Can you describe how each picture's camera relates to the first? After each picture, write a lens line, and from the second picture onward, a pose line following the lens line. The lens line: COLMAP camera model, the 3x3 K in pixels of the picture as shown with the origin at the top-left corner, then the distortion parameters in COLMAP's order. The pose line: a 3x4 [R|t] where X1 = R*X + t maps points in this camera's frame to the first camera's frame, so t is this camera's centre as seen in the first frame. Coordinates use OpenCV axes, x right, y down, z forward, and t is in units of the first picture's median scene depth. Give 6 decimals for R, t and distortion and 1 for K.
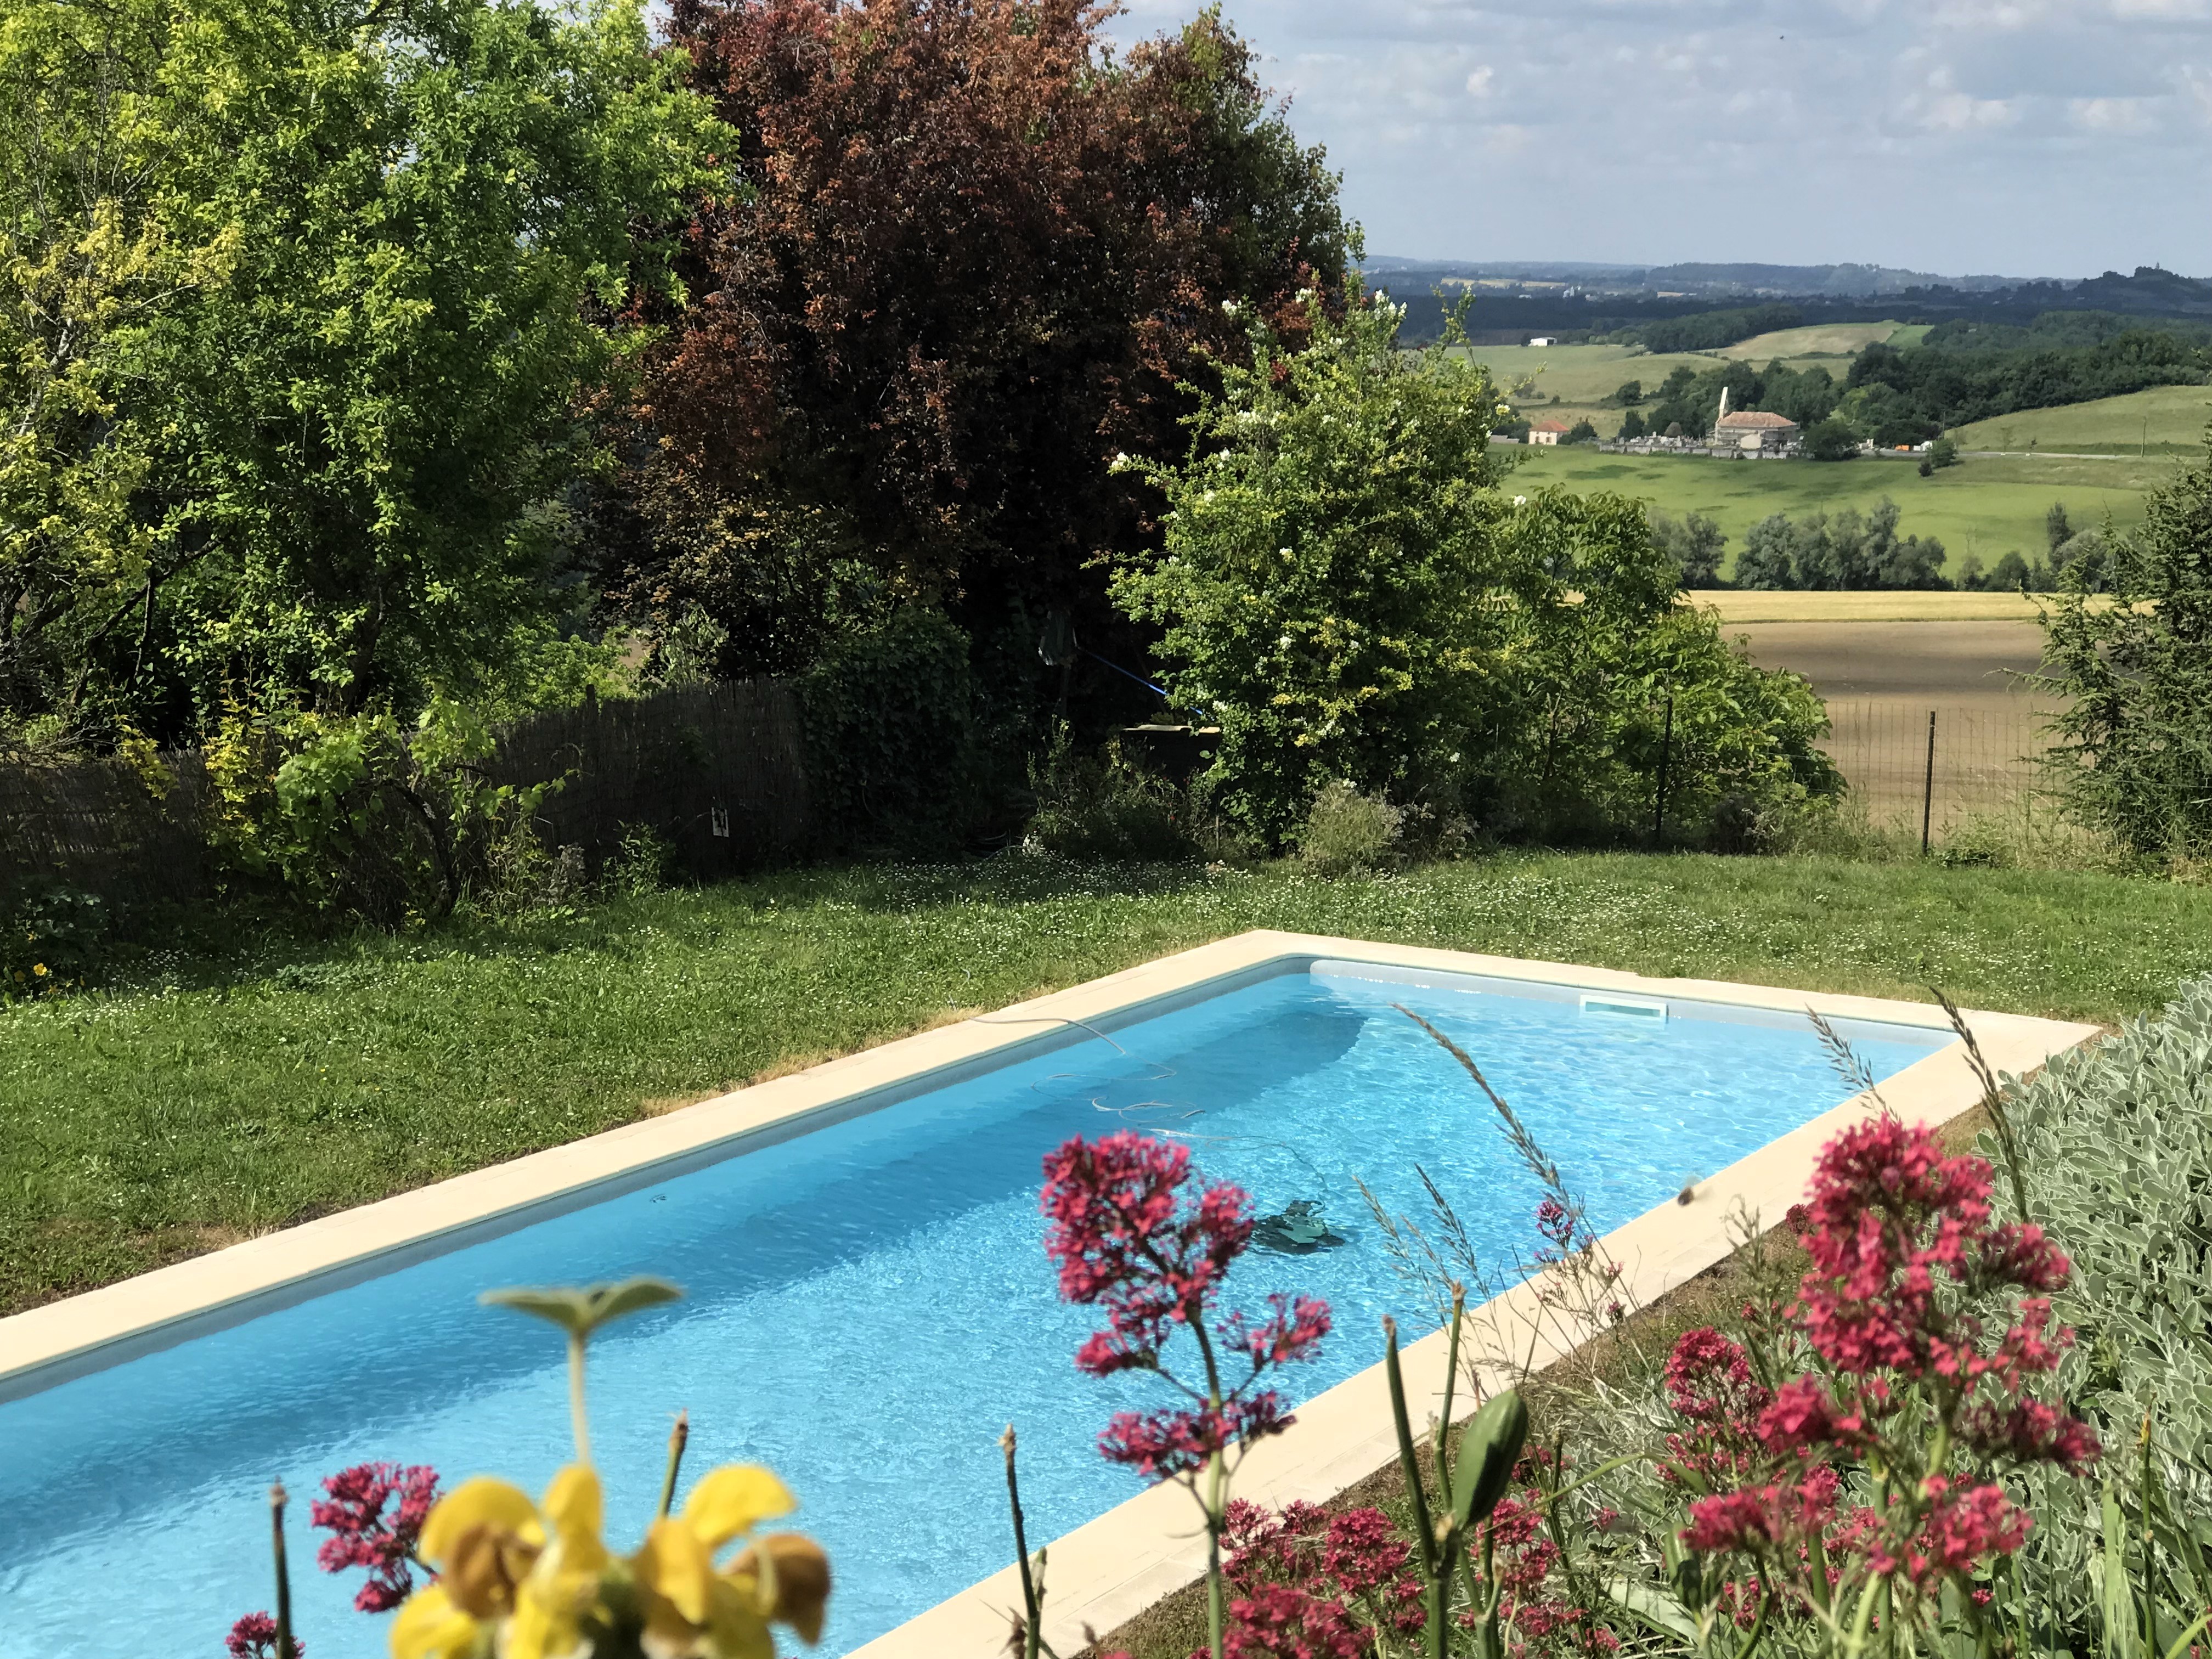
lens RADIAL K [[4019.2, 0, 1118.4], [0, 4019.2, 831.9], [0, 0, 1]] dist [0.020416, 0.000000]
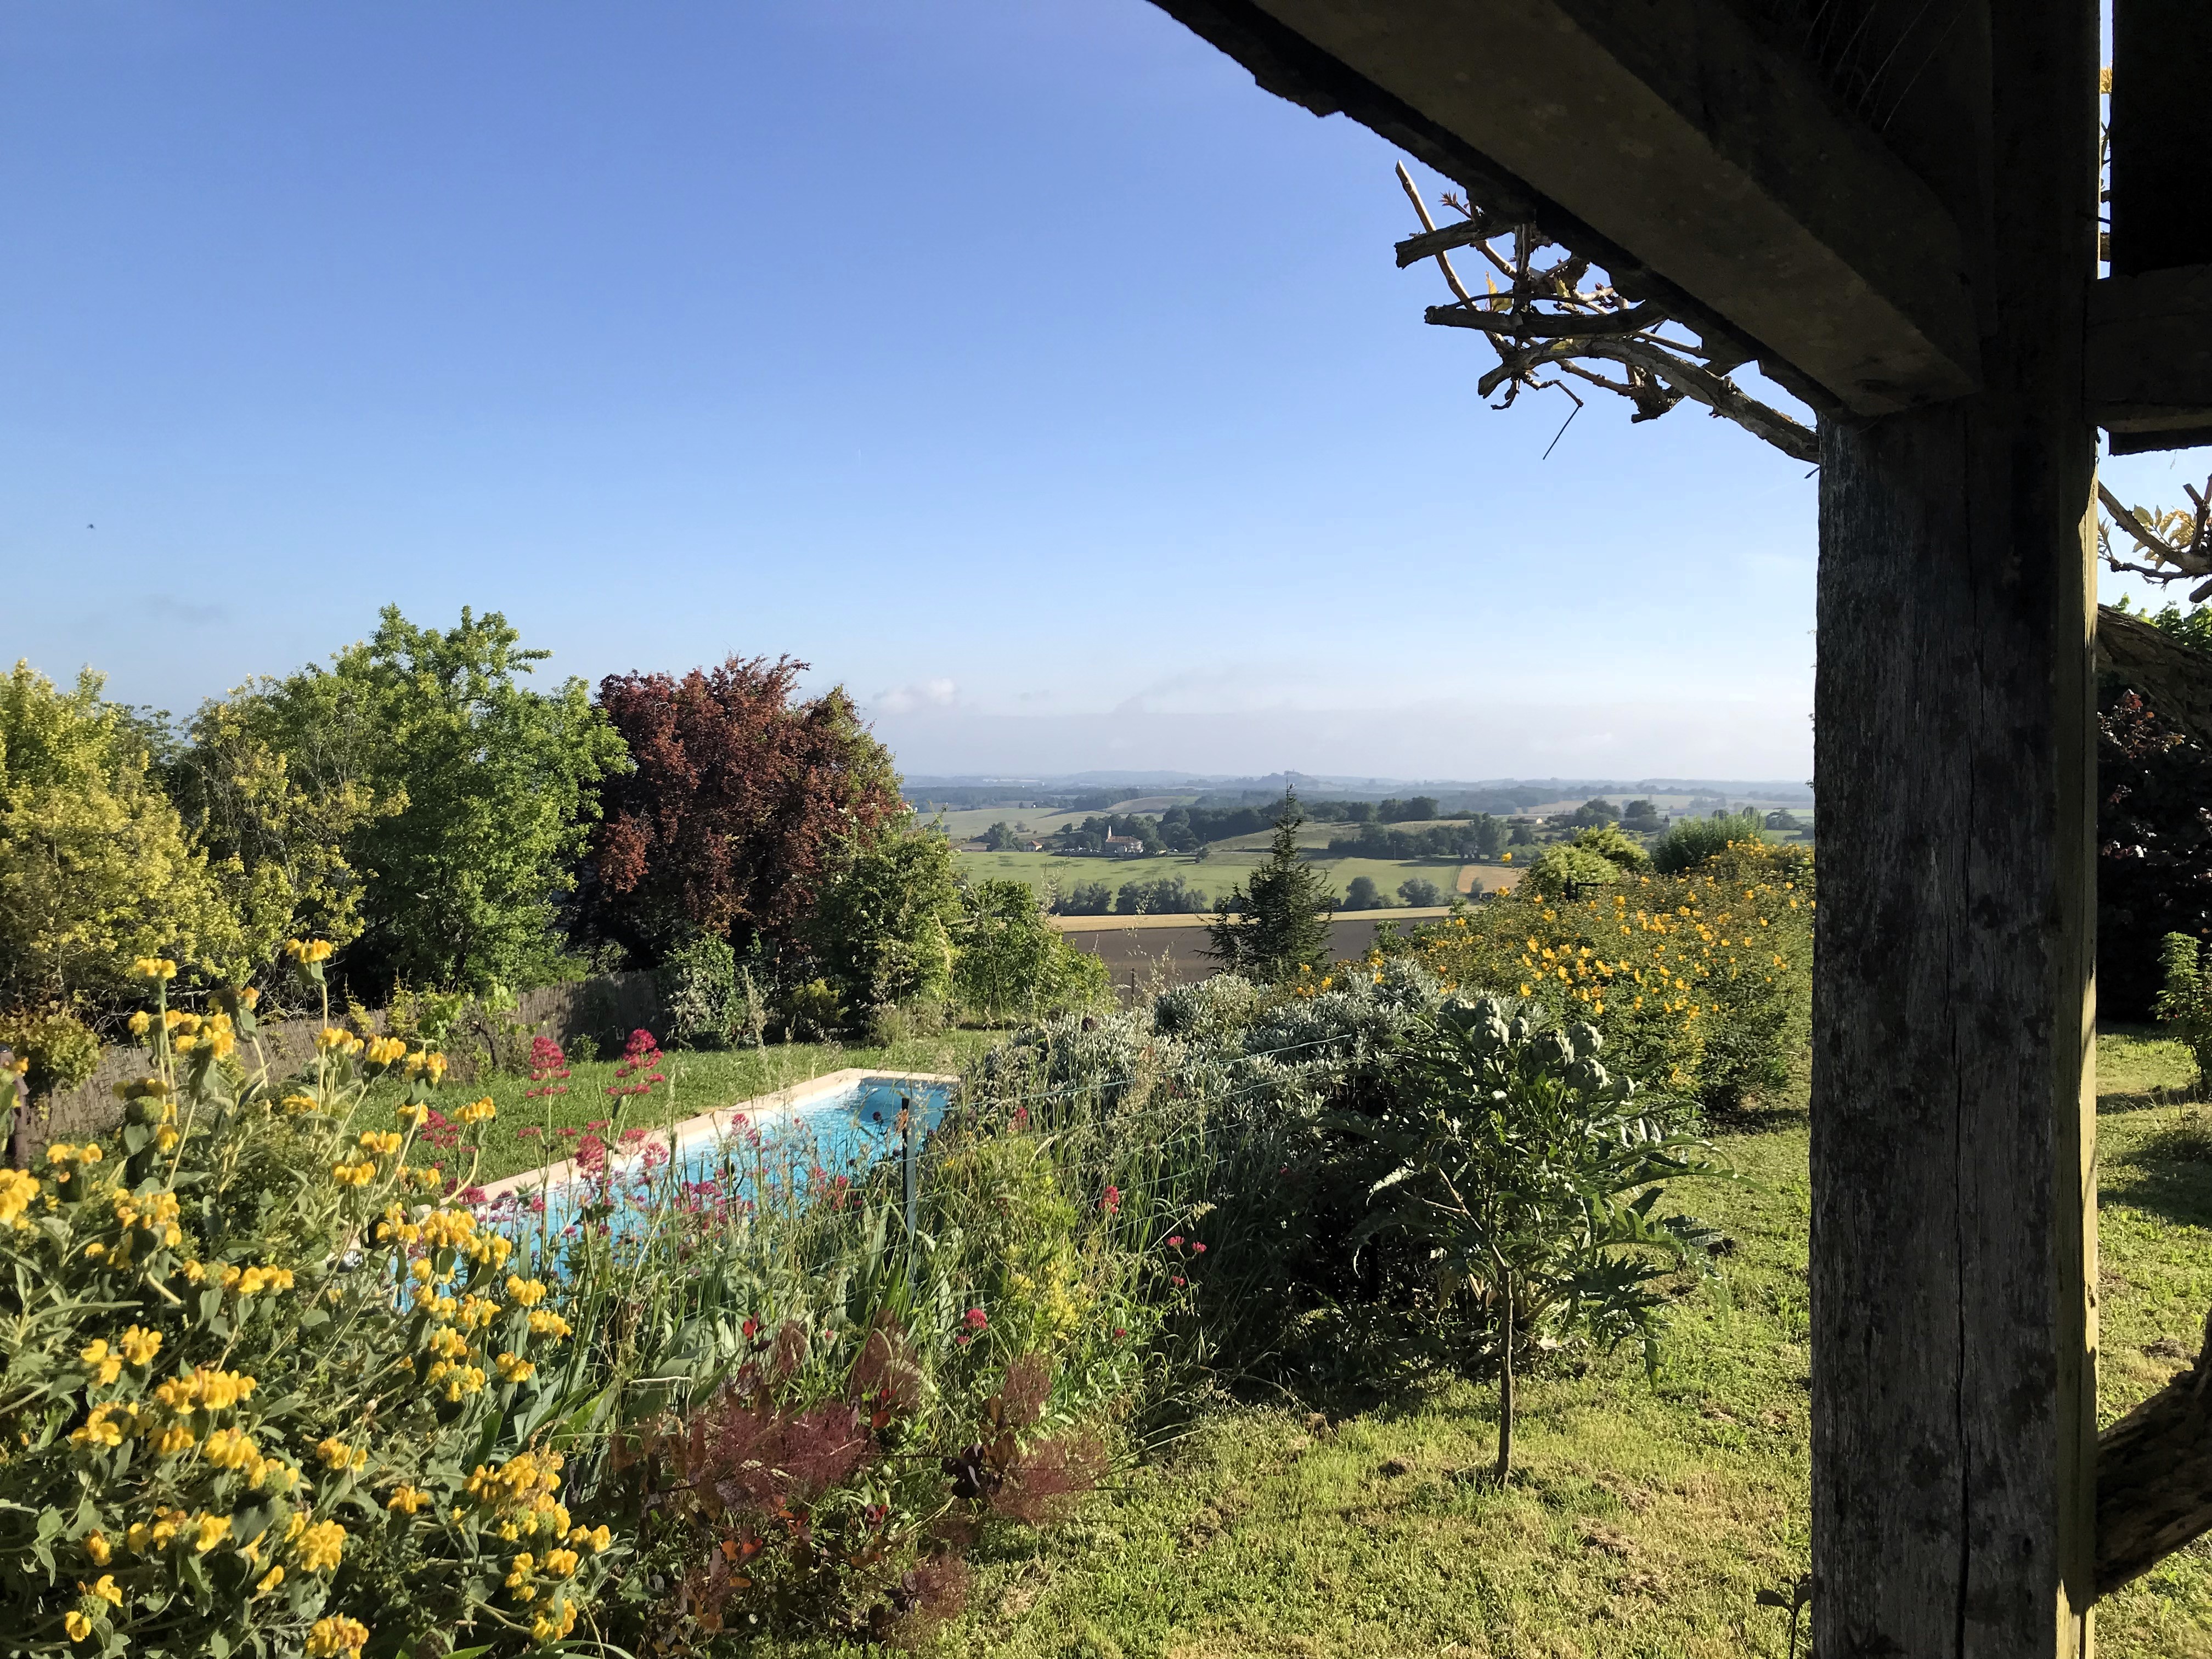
lens RADIAL K [[1823.9, 0, 1119.1], [0, 1823.9, 825.7], [0, 0, 1]] dist [0.000114, -0.002610]
pose [[0.988084, -0.014004, 0.153278, 0.021623], [0.030842, 0.993669, -0.108034, 0.002713], [-0.150795, 0.111474, 0.982260, -0.096916]]
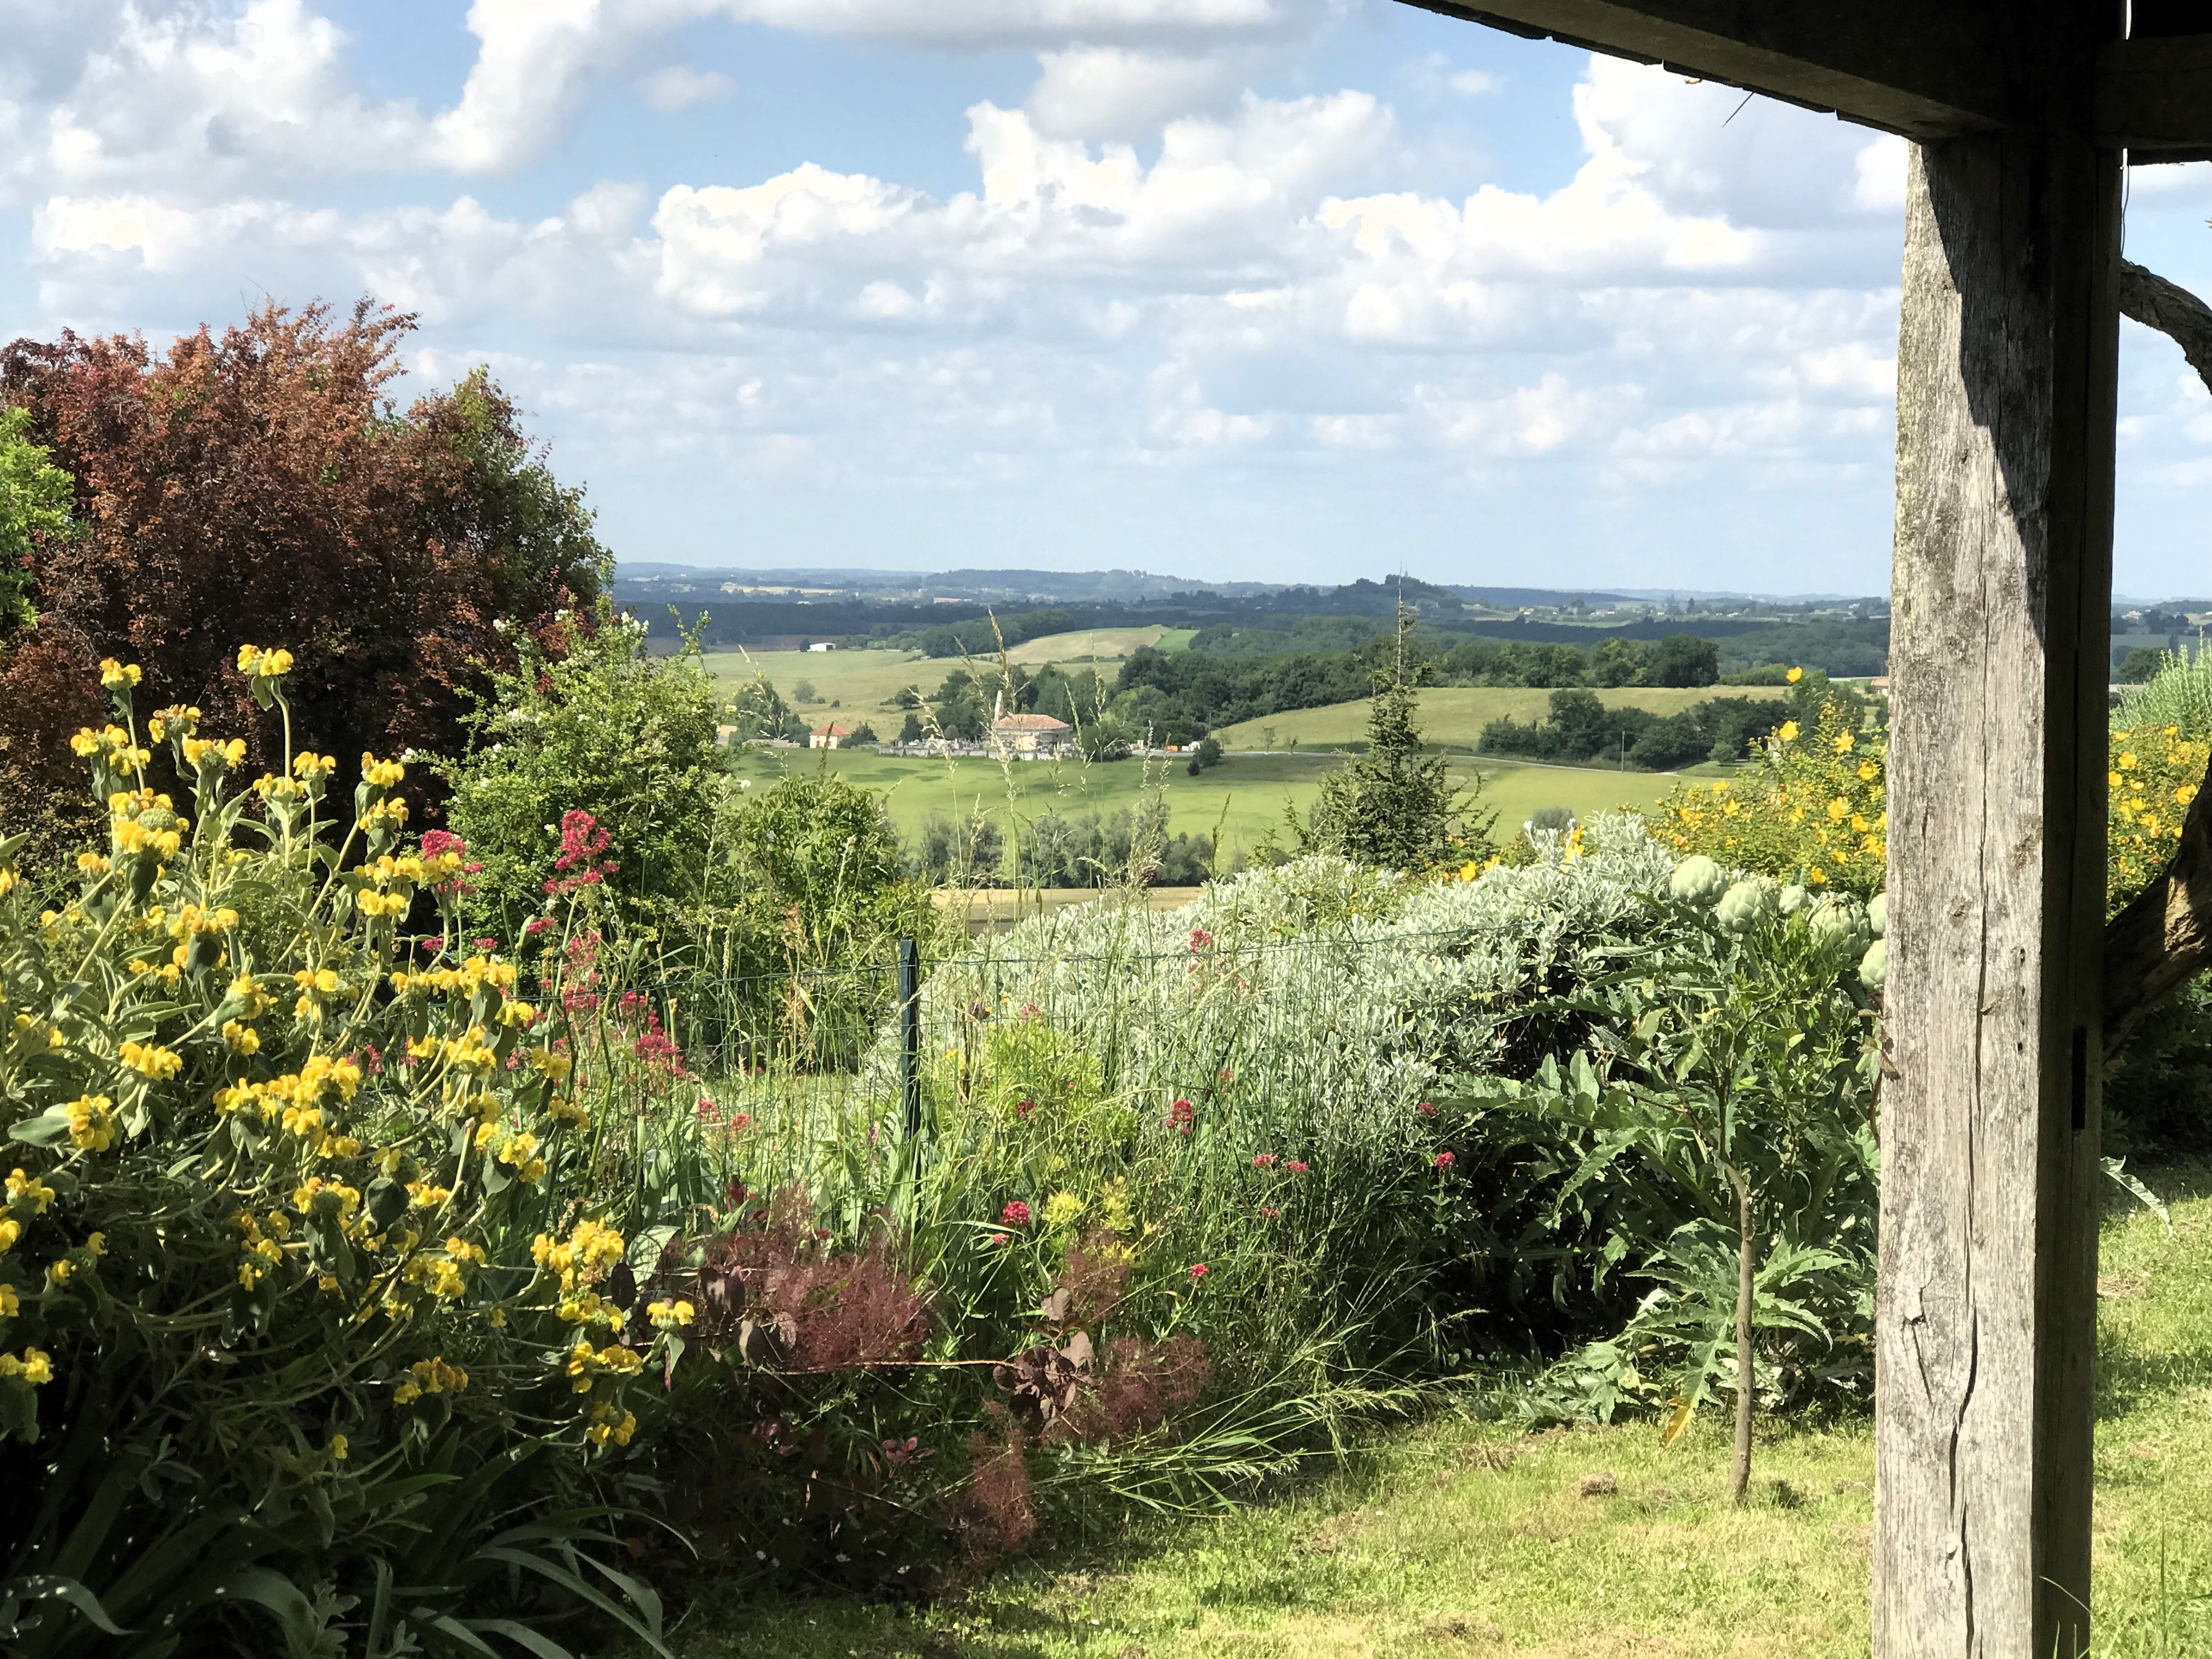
lens RADIAL K [[4019.2, 0, 1158.3], [0, 4019.2, 916.6], [0, 0, 1]] dist [0.020416, 0.000000]
pose [[0.982409, -0.015772, 0.186077, -0.003303], [0.025833, 0.998325, -0.051769, 0.020126], [-0.184949, 0.055665, 0.981170, -0.179961]]
